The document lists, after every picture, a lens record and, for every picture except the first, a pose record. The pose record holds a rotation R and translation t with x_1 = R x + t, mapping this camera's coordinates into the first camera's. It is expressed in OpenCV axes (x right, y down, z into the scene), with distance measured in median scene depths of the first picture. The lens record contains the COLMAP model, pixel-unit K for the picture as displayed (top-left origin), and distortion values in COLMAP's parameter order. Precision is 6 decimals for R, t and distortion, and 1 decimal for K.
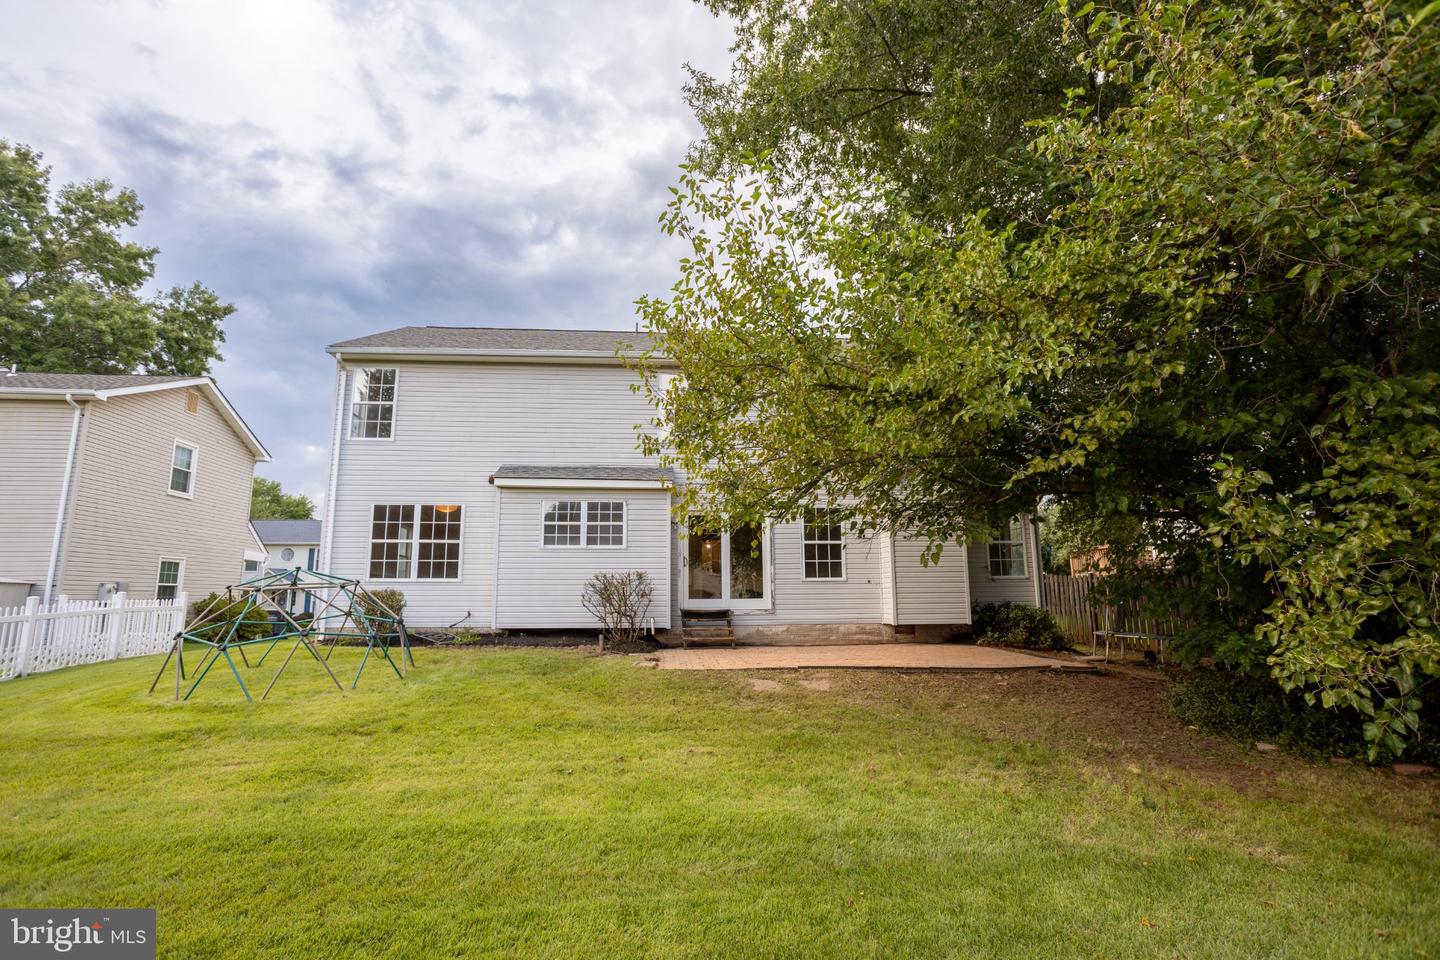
lens RADIAL K [[682.6, 0, 724.2], [0, 682.6, 484.2], [0, 0, 1]] dist [-0.018923, 0.020920]
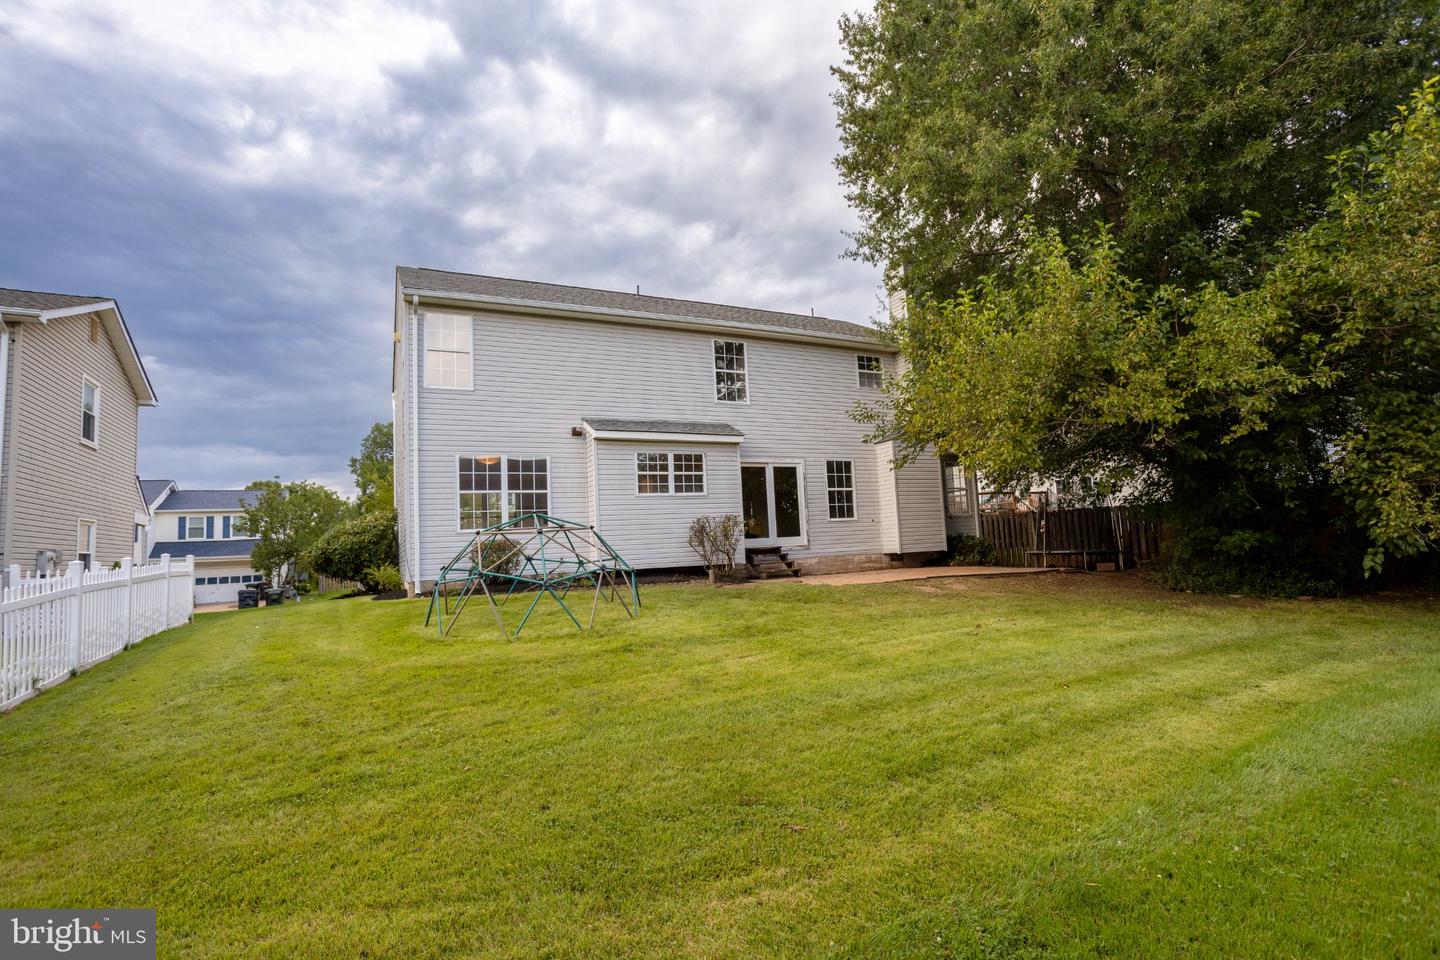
lens RADIAL K [[687.4, 0, 725.6], [0, 687.4, 499.5], [0, 0, 1]] dist [-0.016877, 0.023249]
pose [[0.933930, -0.016504, 0.357075, -0.507470], [-0.011722, 0.996982, 0.076739, 0.013145], [-0.357264, -0.075854, 0.930918, -0.065258]]
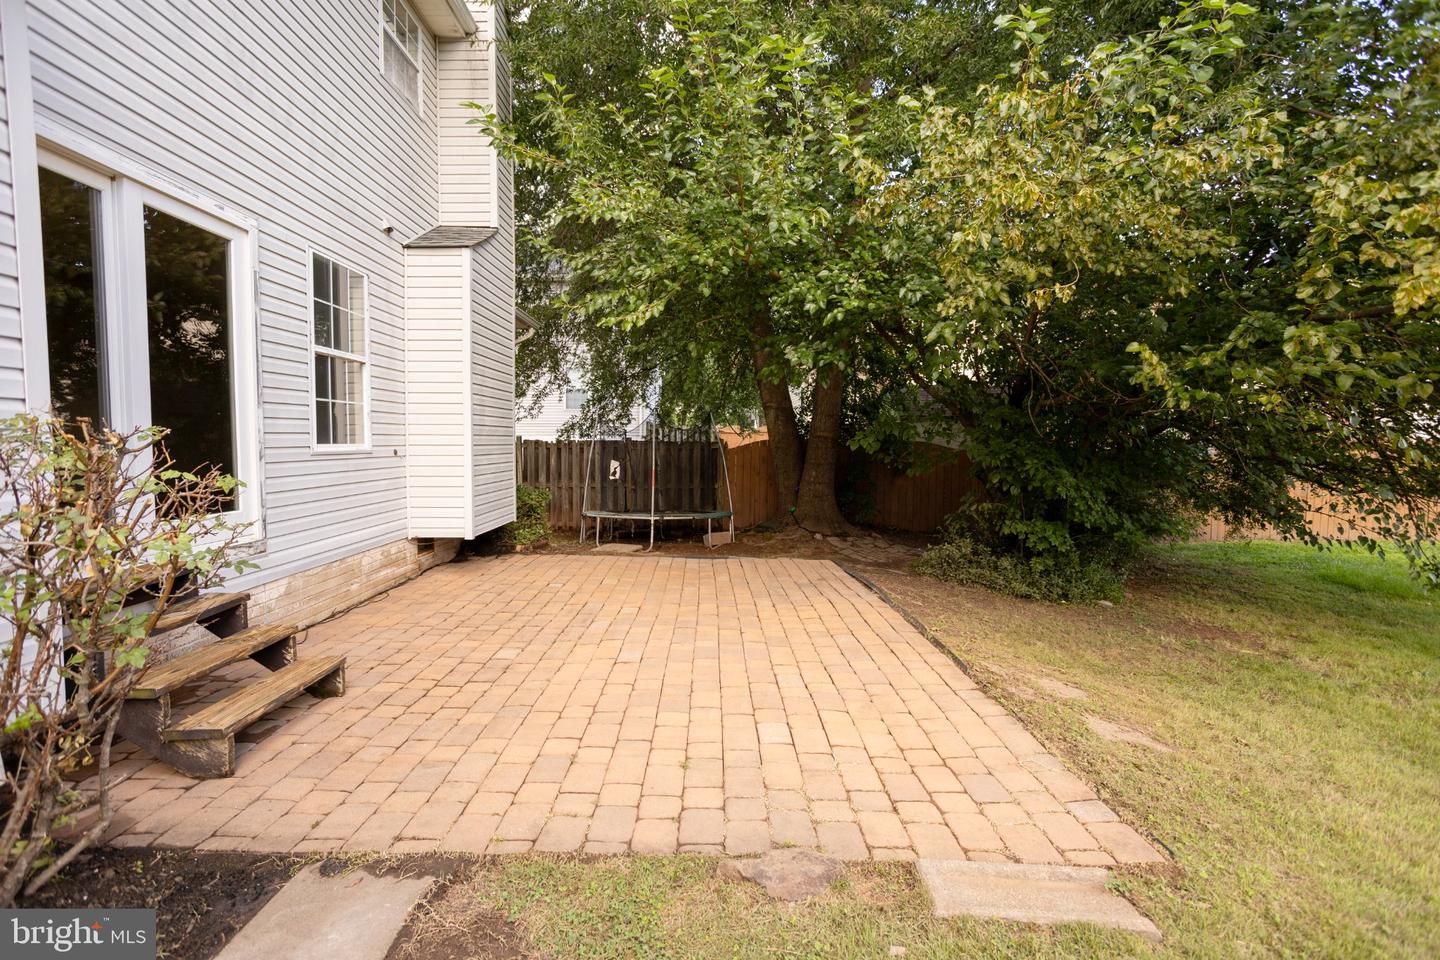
lens RADIAL K [[691.8, 0, 685.1], [0, 691.8, 478.1], [0, 0, 1]] dist [-0.001614, -0.009039]
pose [[0.142137, -0.048173, 0.988674, -0.235314], [-0.162775, 0.984080, 0.071350, 0.099785], [-0.976372, -0.171073, 0.132032, 0.783828]]
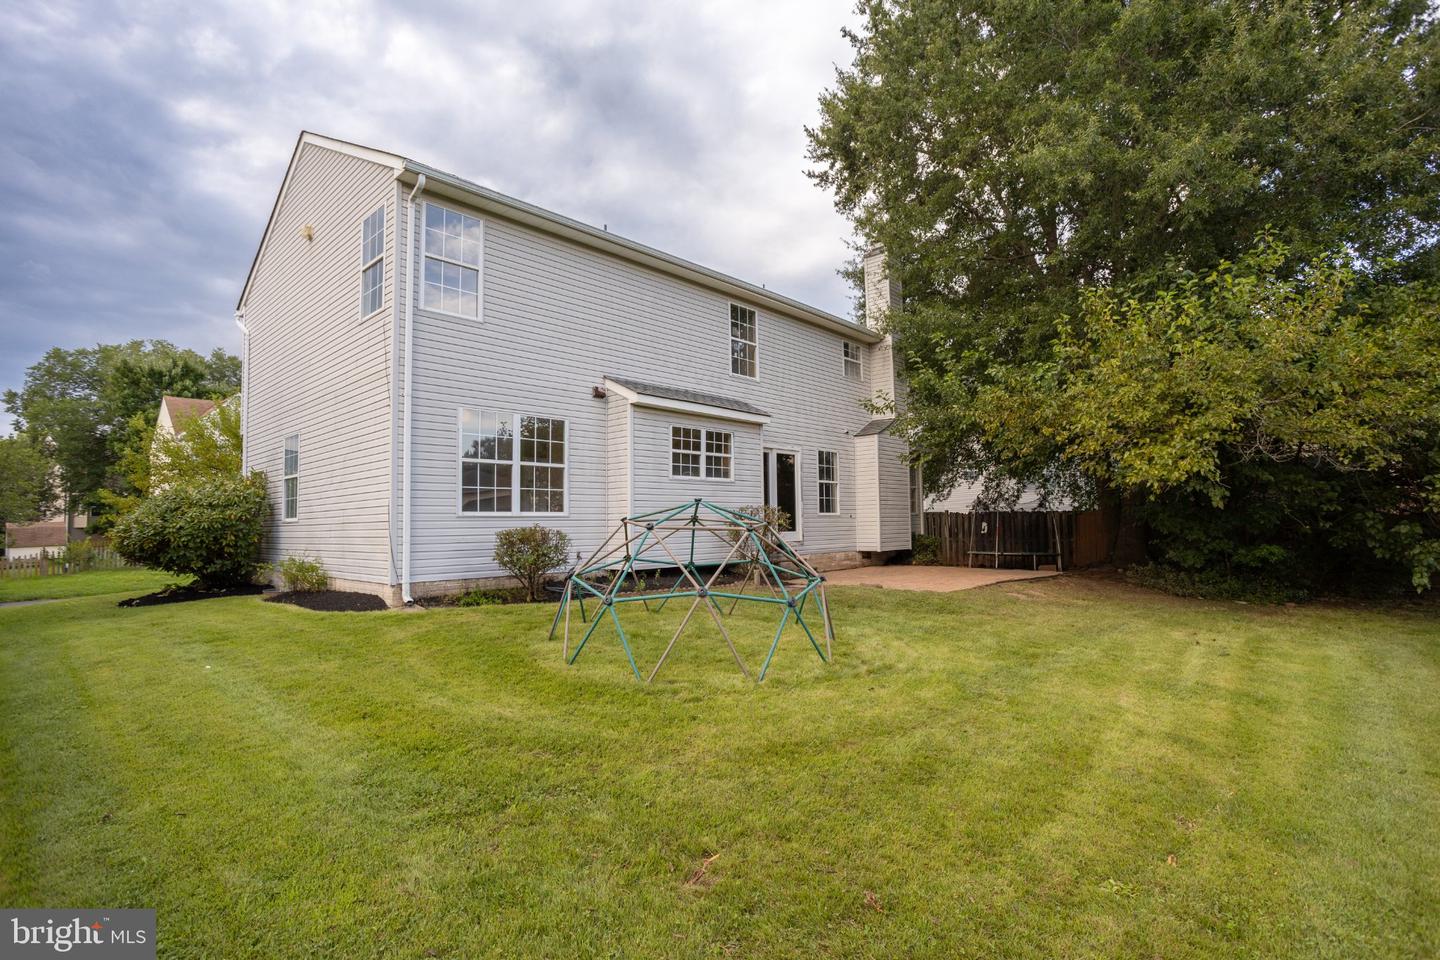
lens RADIAL K [[682.6, 0, 724.2], [0, 682.6, 484.2], [0, 0, 1]] dist [-0.018923, 0.020920]
pose [[0.752808, 0.031826, 0.657470, -0.771126], [-0.094508, 0.993708, 0.060110, 0.039633], [-0.651420, -0.107388, 0.751079, 0.275045]]
